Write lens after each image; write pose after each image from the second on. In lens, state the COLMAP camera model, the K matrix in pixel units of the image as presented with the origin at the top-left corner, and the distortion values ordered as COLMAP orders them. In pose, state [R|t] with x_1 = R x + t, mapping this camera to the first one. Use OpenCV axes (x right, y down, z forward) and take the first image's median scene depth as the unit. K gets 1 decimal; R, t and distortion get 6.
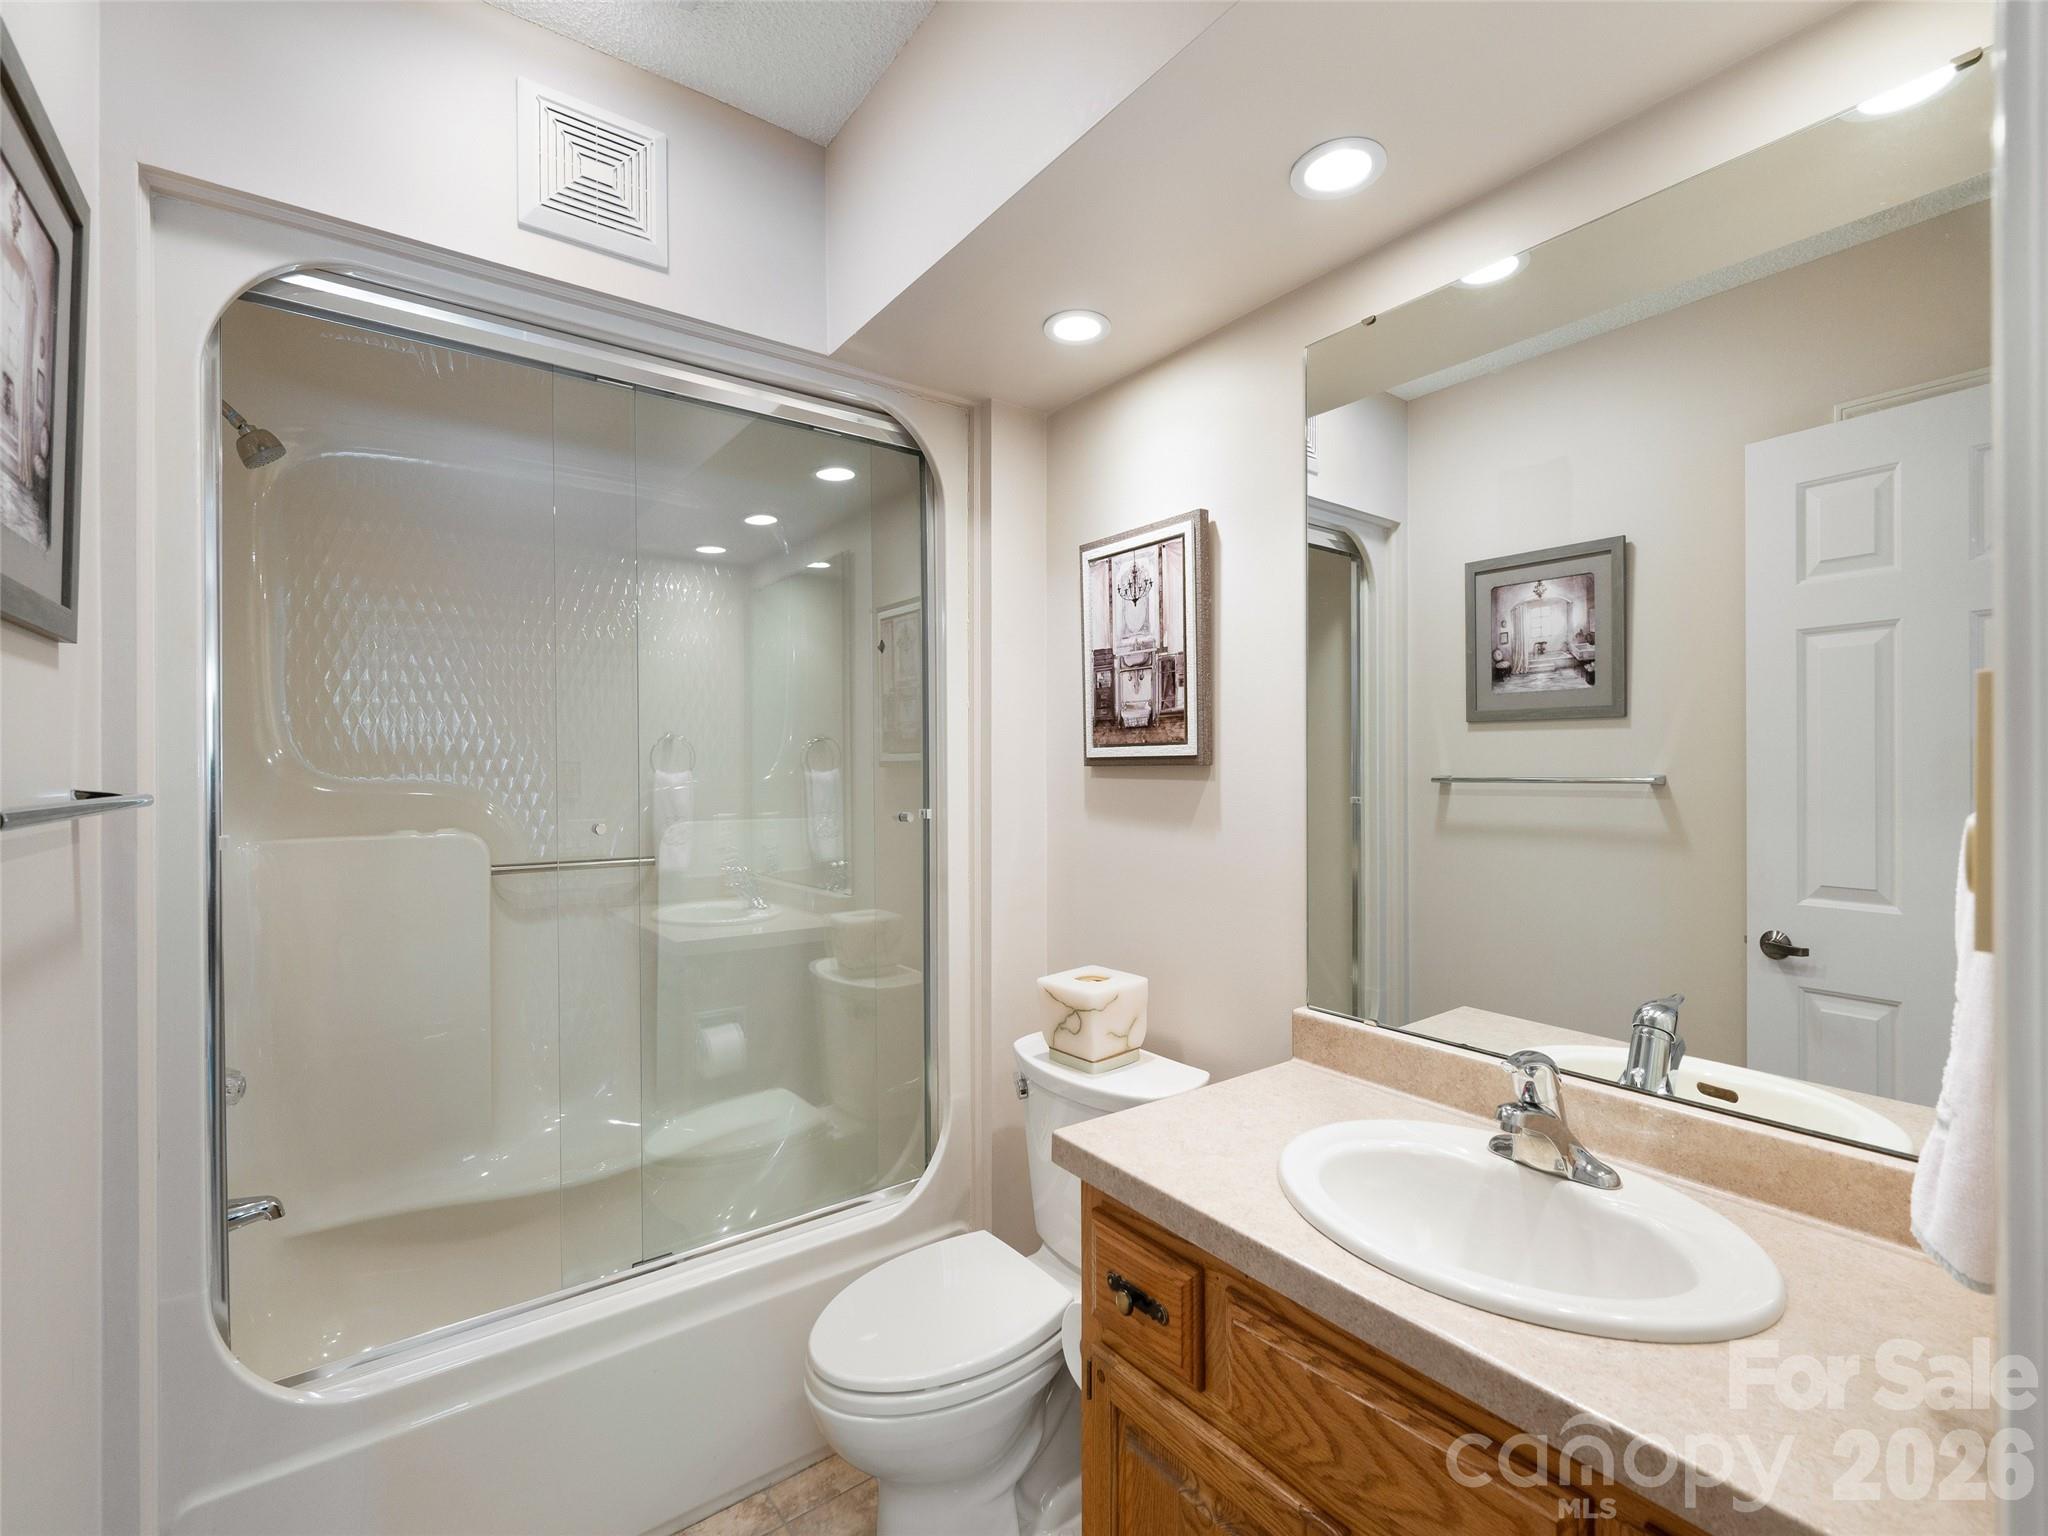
lens RADIAL K [[867.3, 0, 1022.1], [0, 867.3, 766.5], [0, 0, 1]] dist [0.000914, -0.000332]
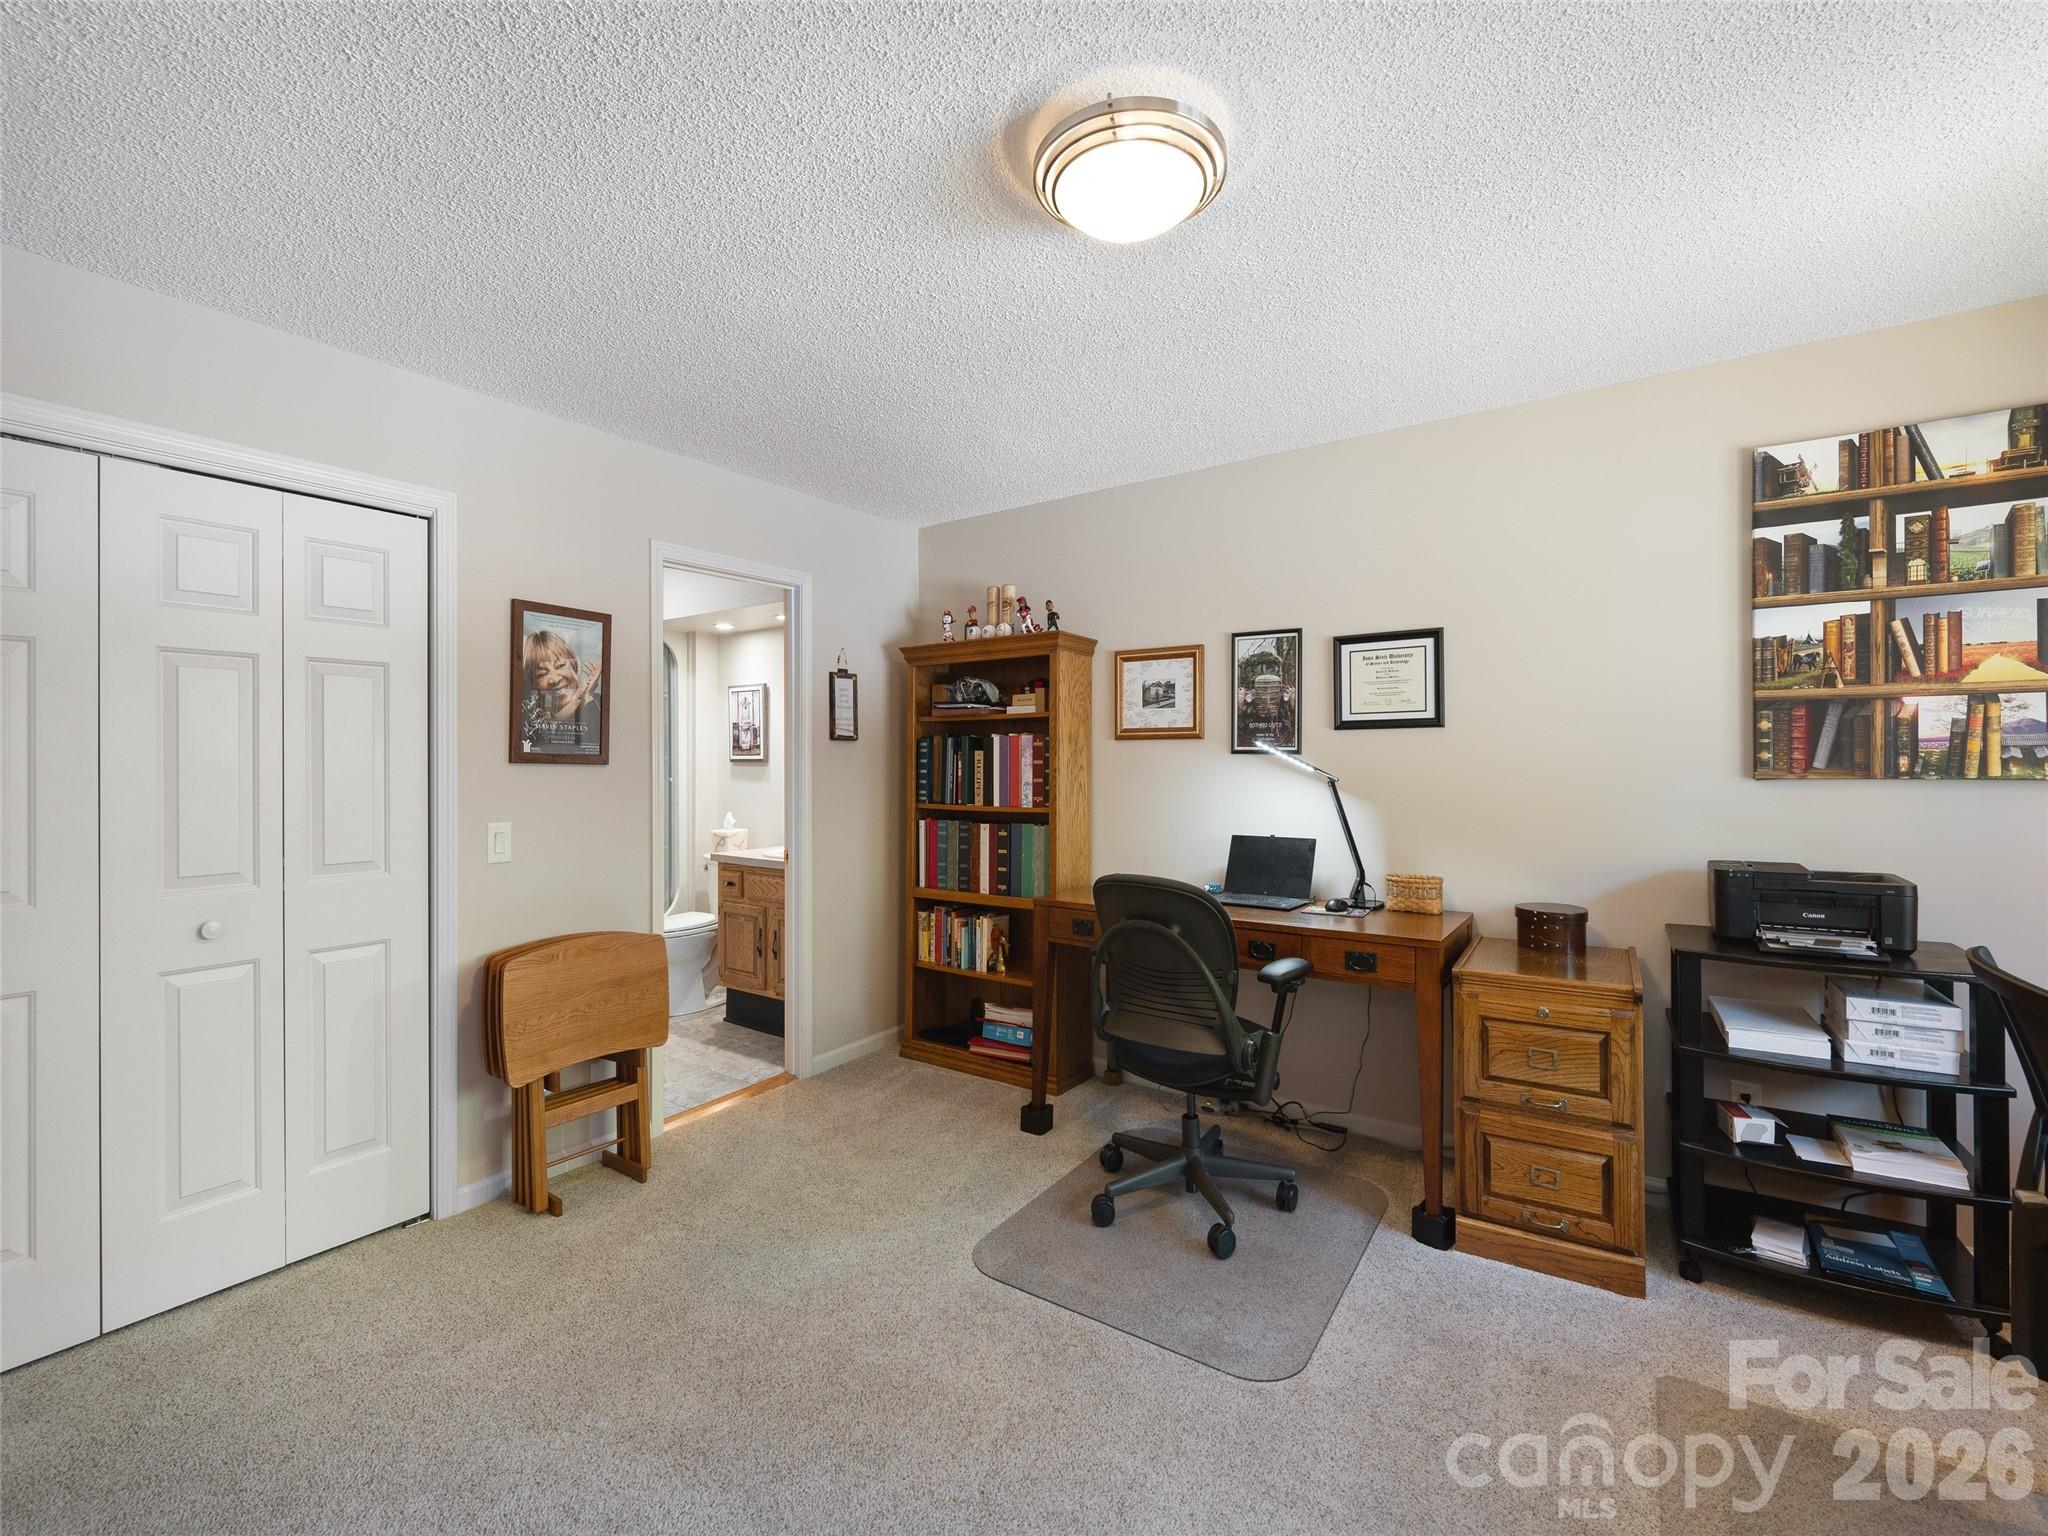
lens RADIAL K [[867.3, 0, 1024.2], [0, 867.3, 767.9], [0, 0, 1]] dist [0.000914, -0.000332]
pose [[0.950569, 0.002199, 0.310505, 0.116964], [-0.002097, 0.999998, -0.000664, 0.020246], [-0.310506, -0.000020, 0.950572, -2.259430]]
